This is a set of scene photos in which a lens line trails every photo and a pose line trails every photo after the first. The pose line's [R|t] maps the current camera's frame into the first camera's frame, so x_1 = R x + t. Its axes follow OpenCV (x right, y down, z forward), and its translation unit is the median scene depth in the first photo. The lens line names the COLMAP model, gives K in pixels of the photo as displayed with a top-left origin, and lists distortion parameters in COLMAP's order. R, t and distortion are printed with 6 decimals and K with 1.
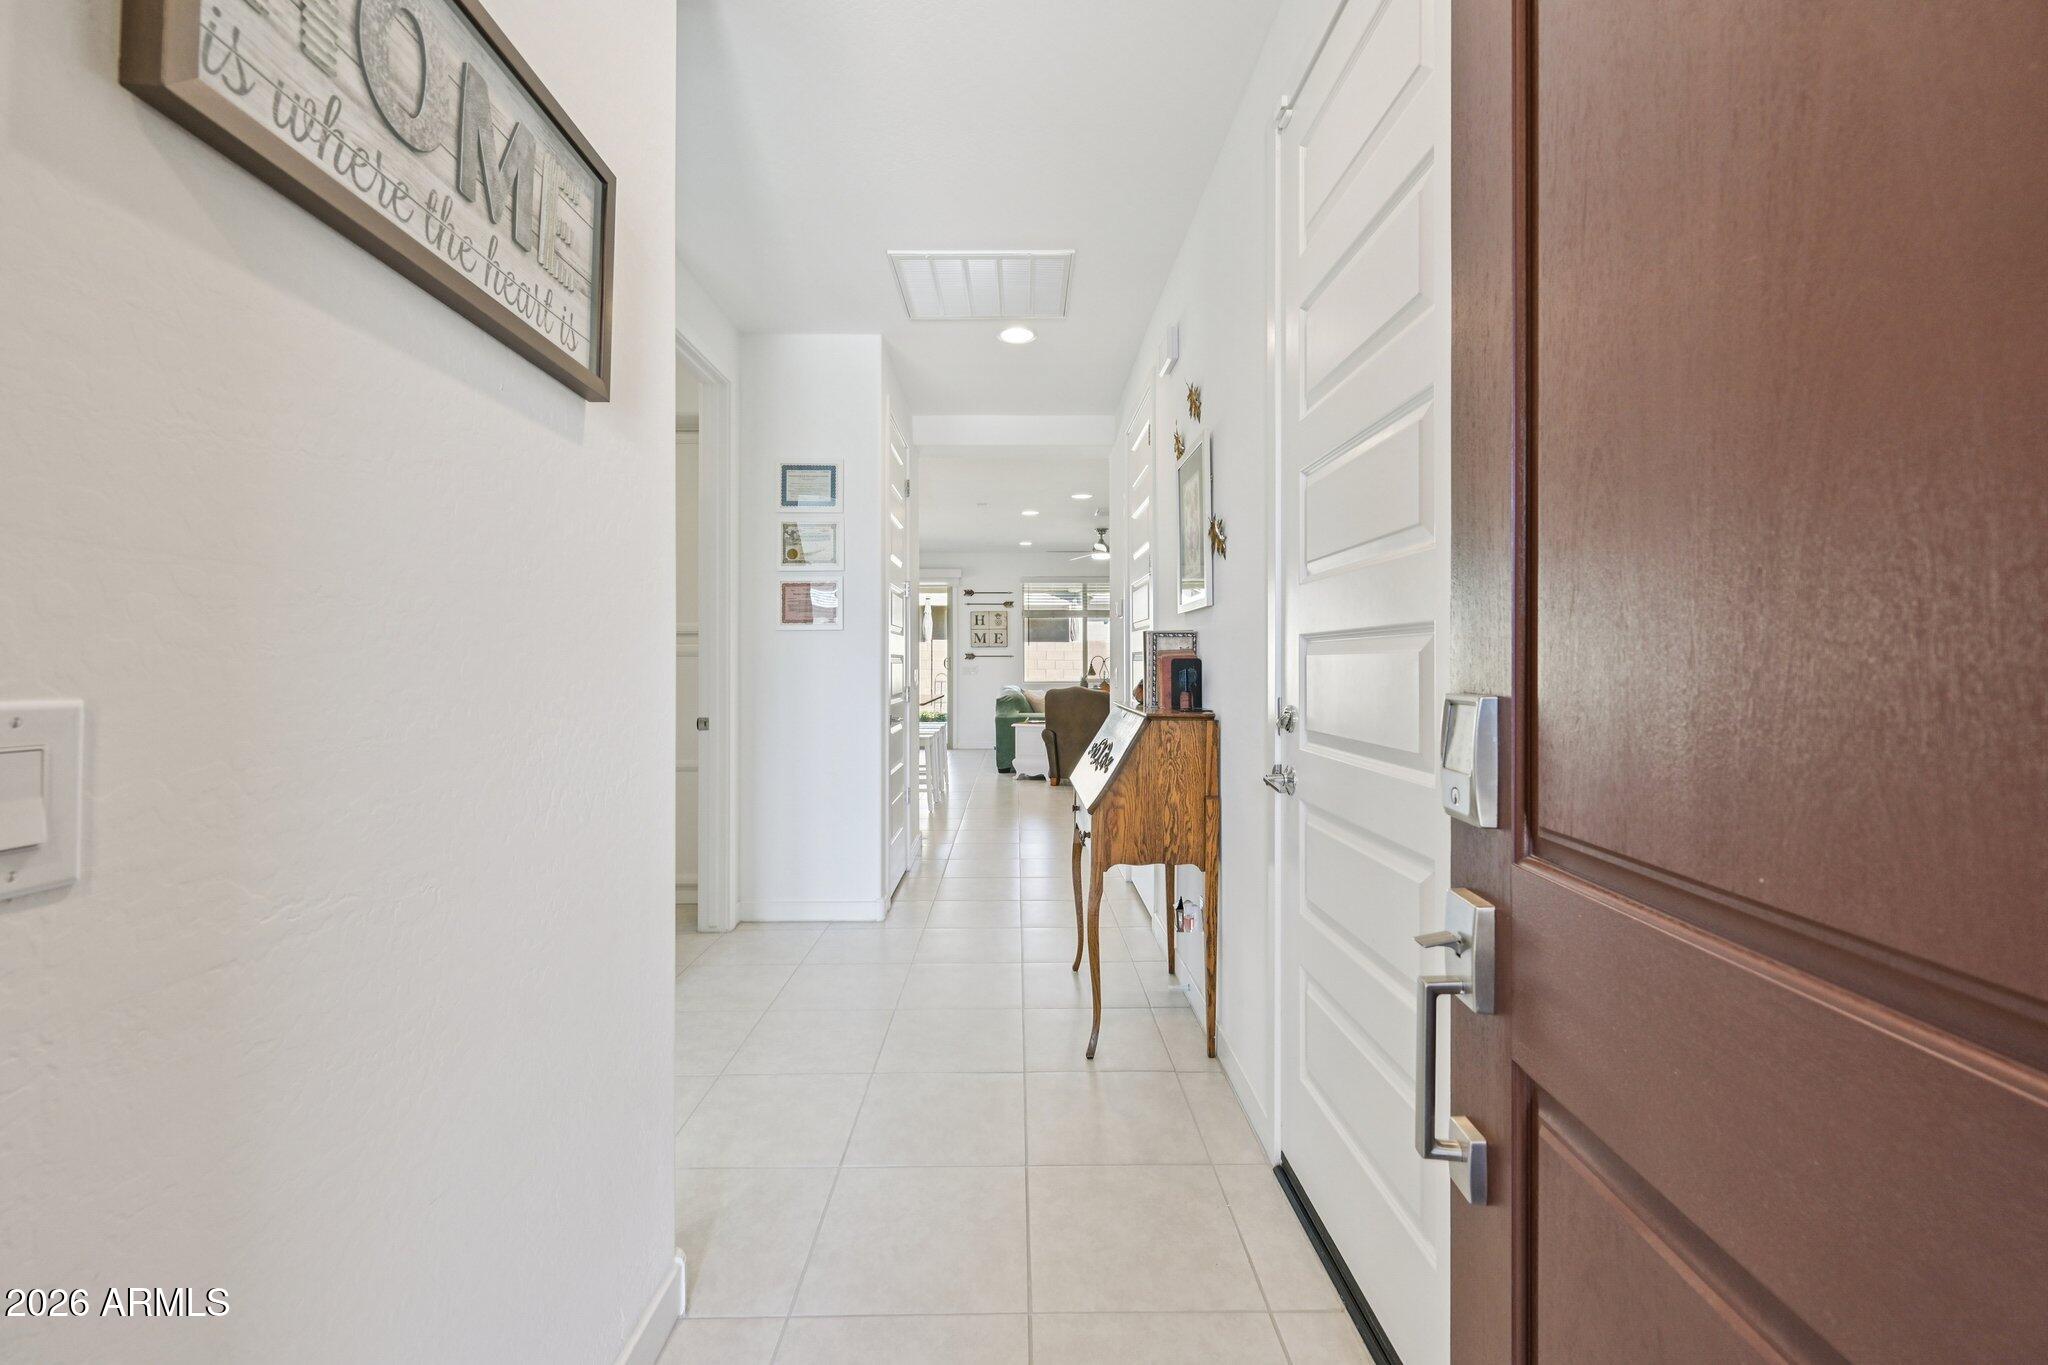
lens RADIAL K [[807.3, 0, 1026.7], [0, 807.3, 663.8], [0, 0, 1]] dist [-0.001621, 0.000442]
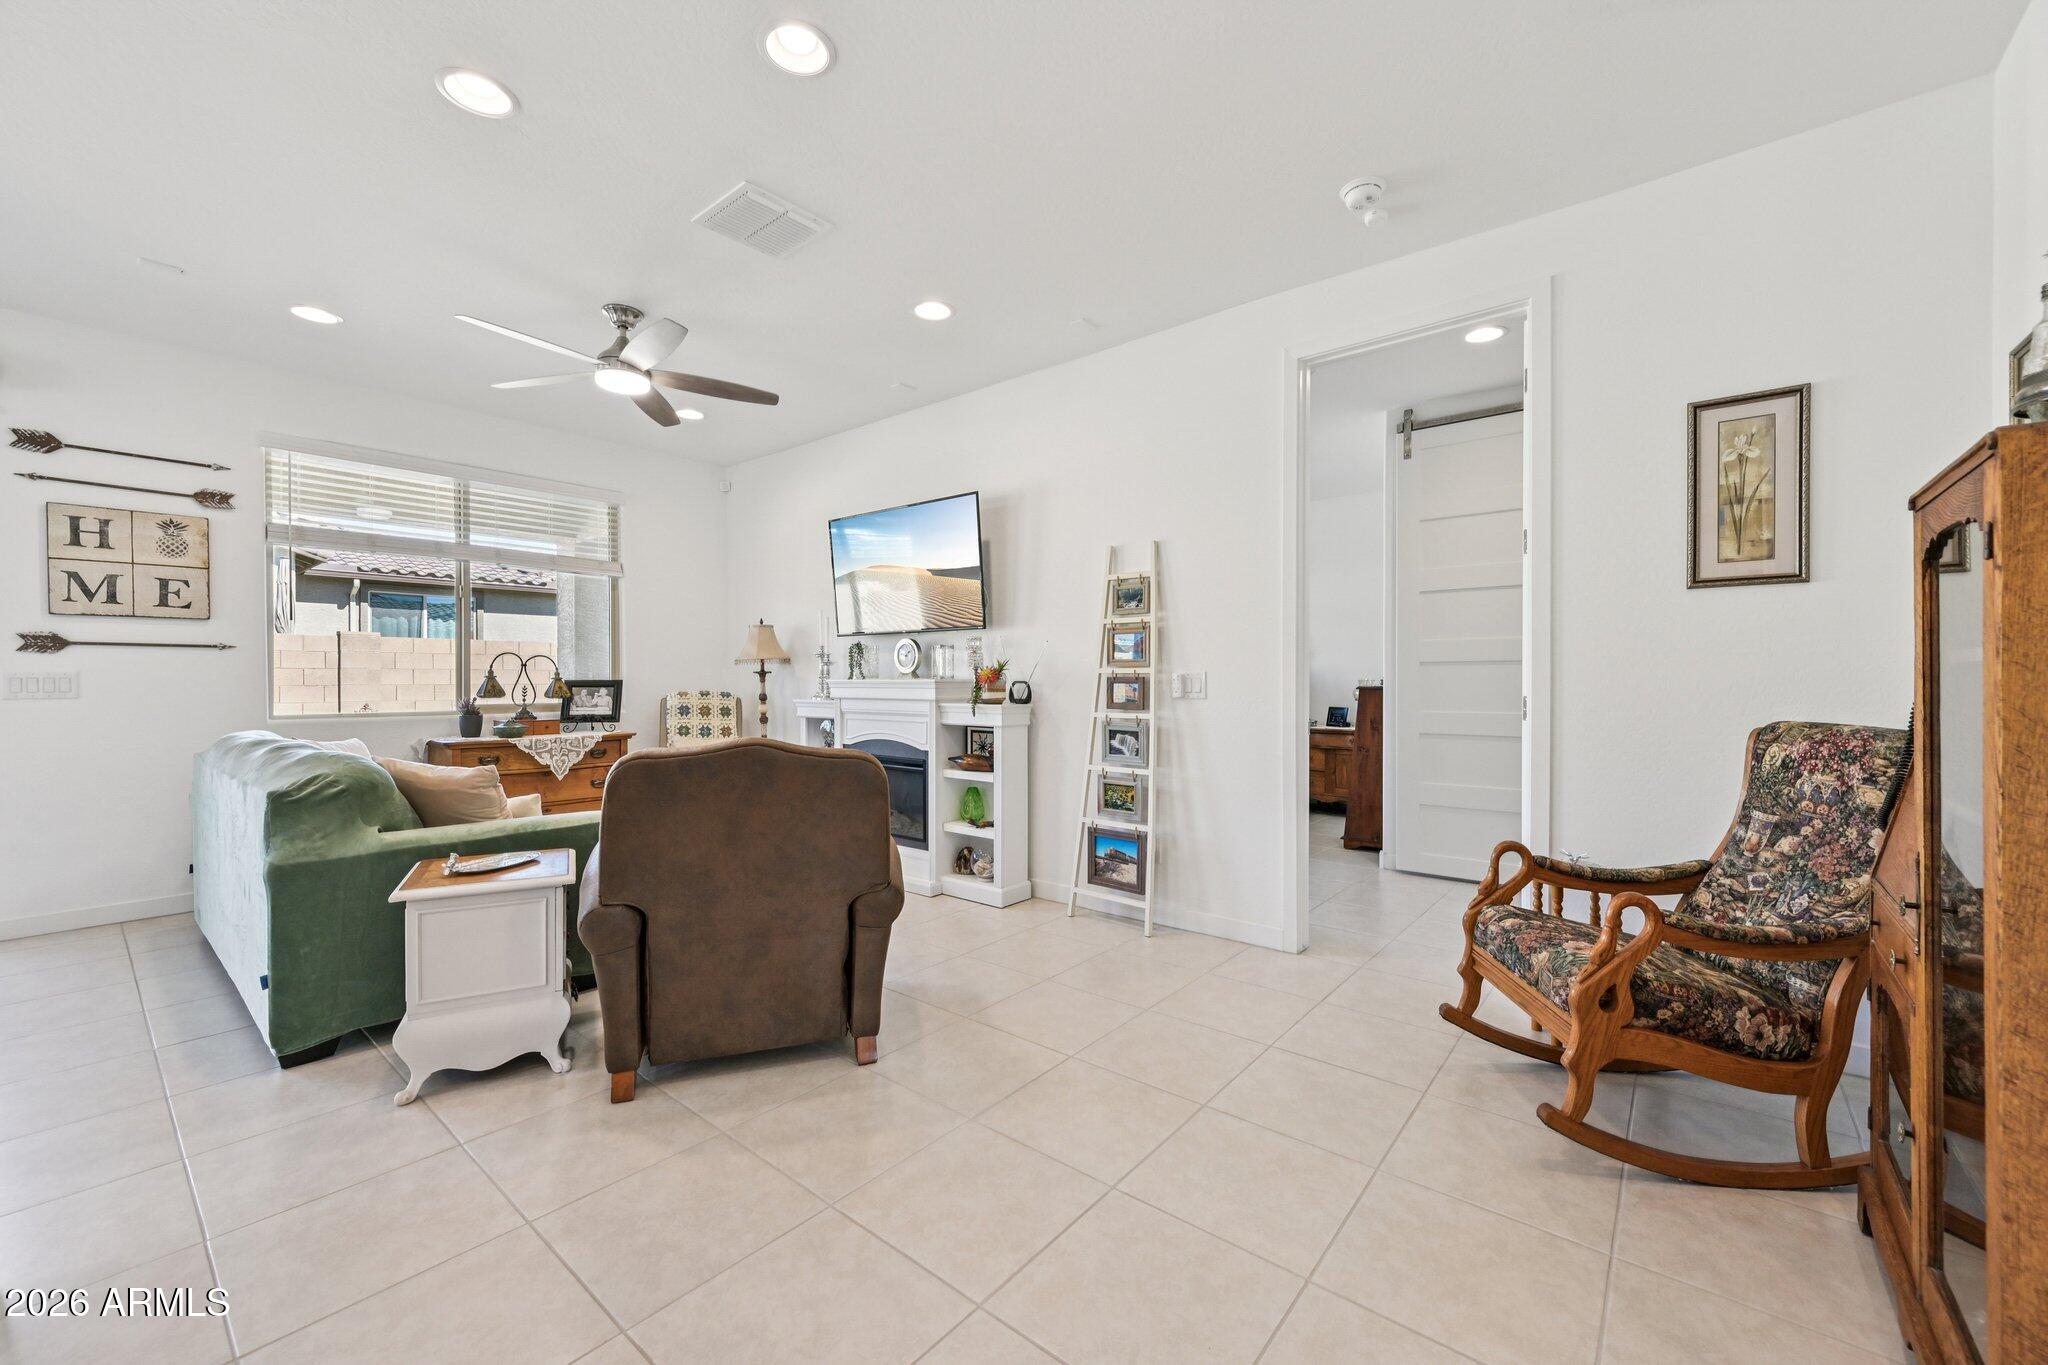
lens RADIAL K [[807.3, 0, 1027.6], [0, 807.3, 684.2], [0, 0, 1]] dist [-0.001621, 0.000442]
pose [[0.648440, -0.002780, 0.761261, -0.060488], [0.000449, 0.999995, 0.003270, 0.006037], [-0.761266, -0.001779, 0.648438, 0.501683]]
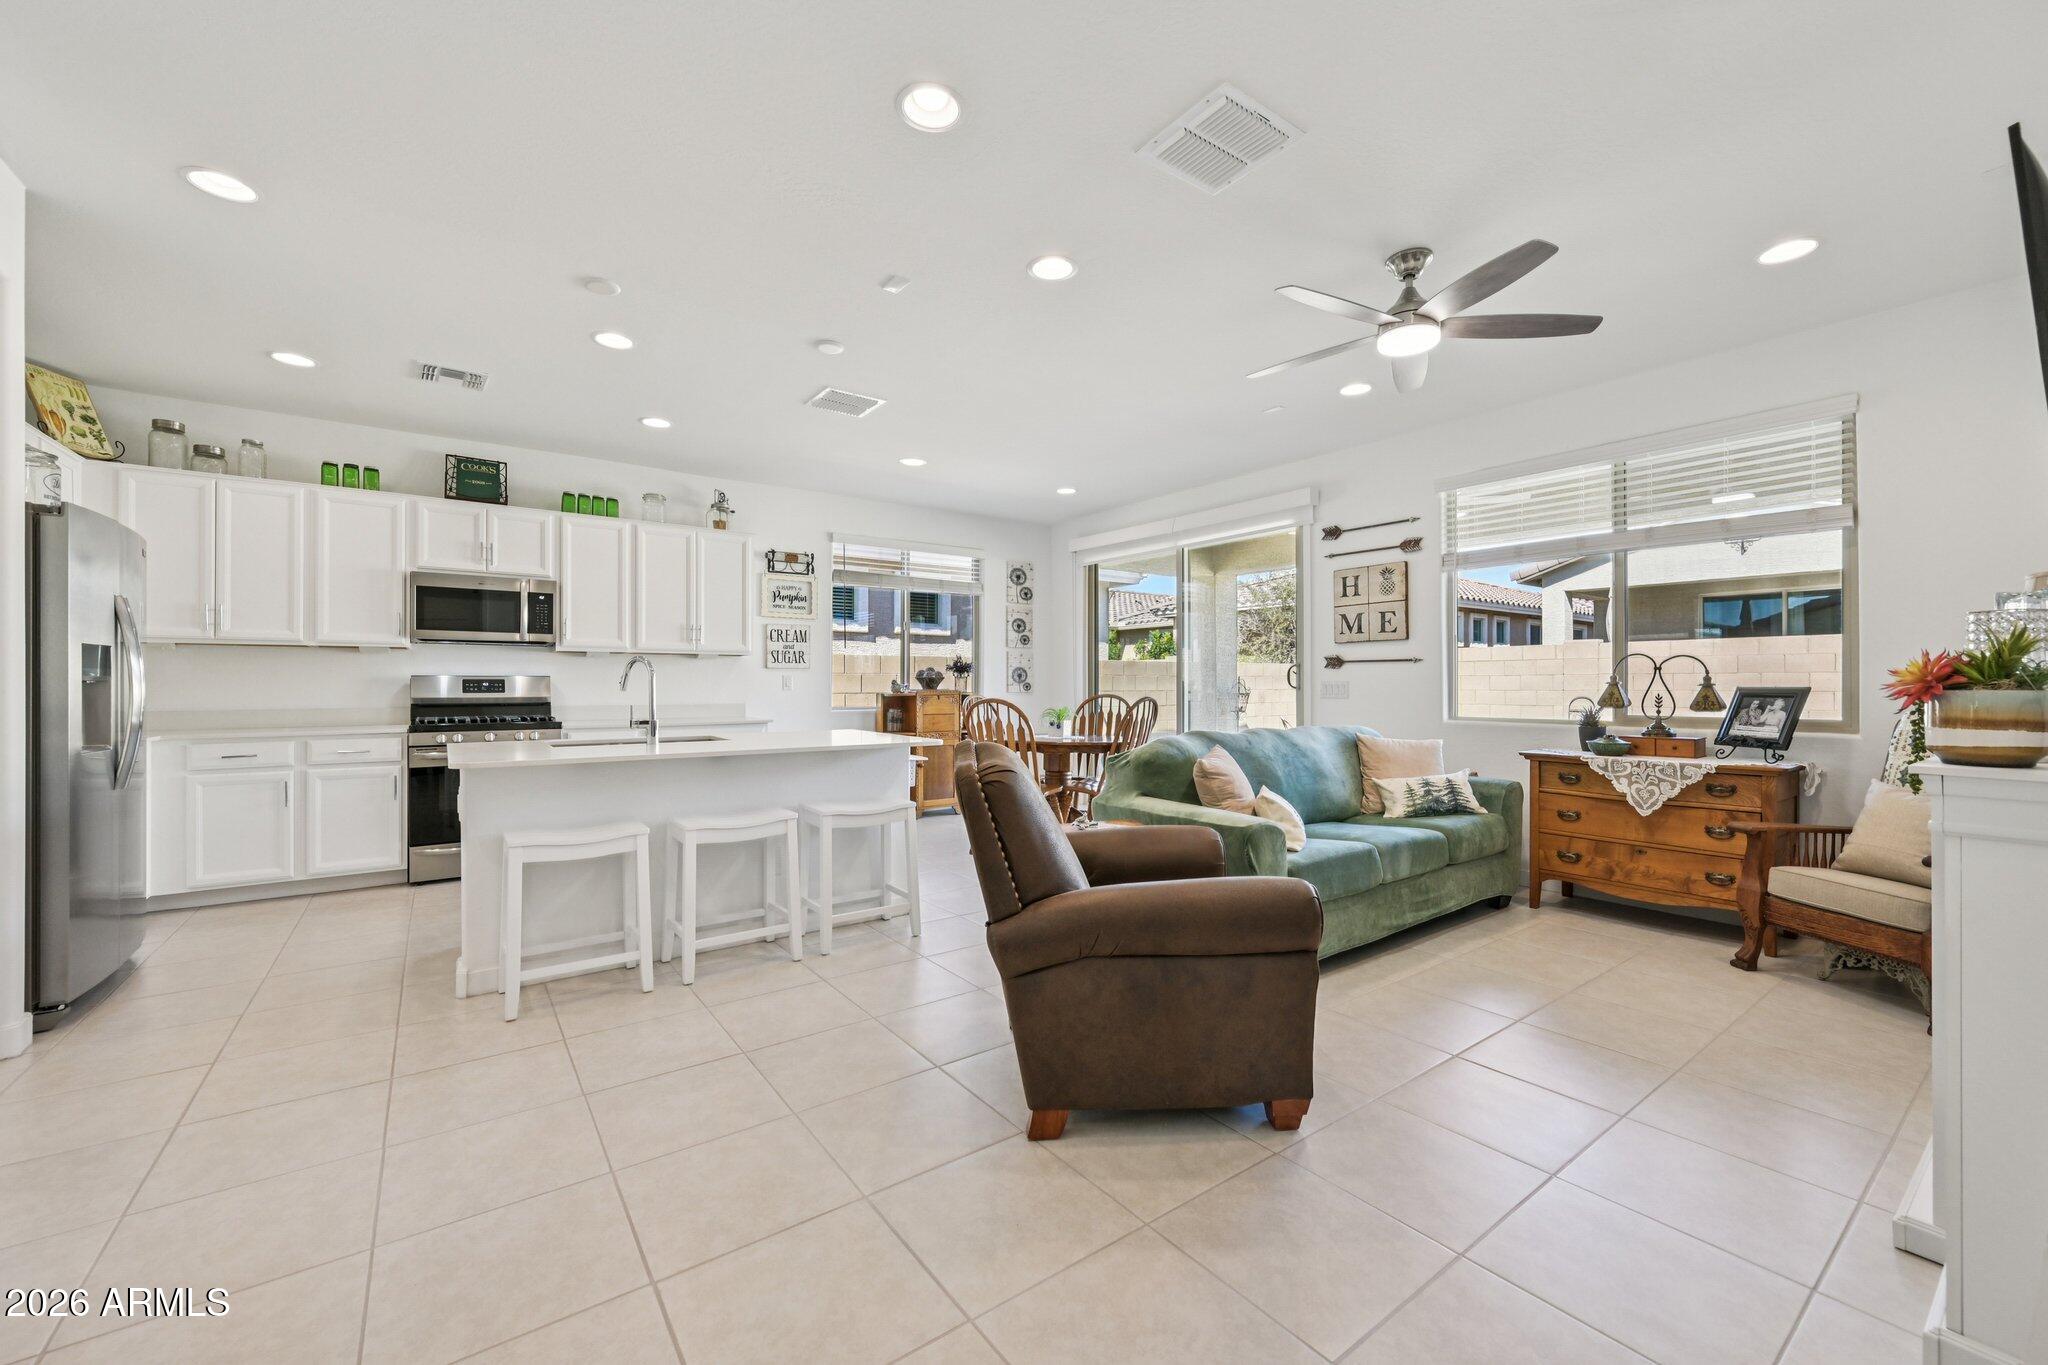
lens RADIAL K [[807.3, 0, 1025.9], [0, 807.3, 685.5], [0, 0, 1]] dist [-0.001621, 0.000442]
pose [[0.577234, 0.002406, -0.816575, 0.221825], [-0.002340, 0.999996, 0.001293, 0.004594], [0.816576, 0.001164, 0.577237, 0.565039]]
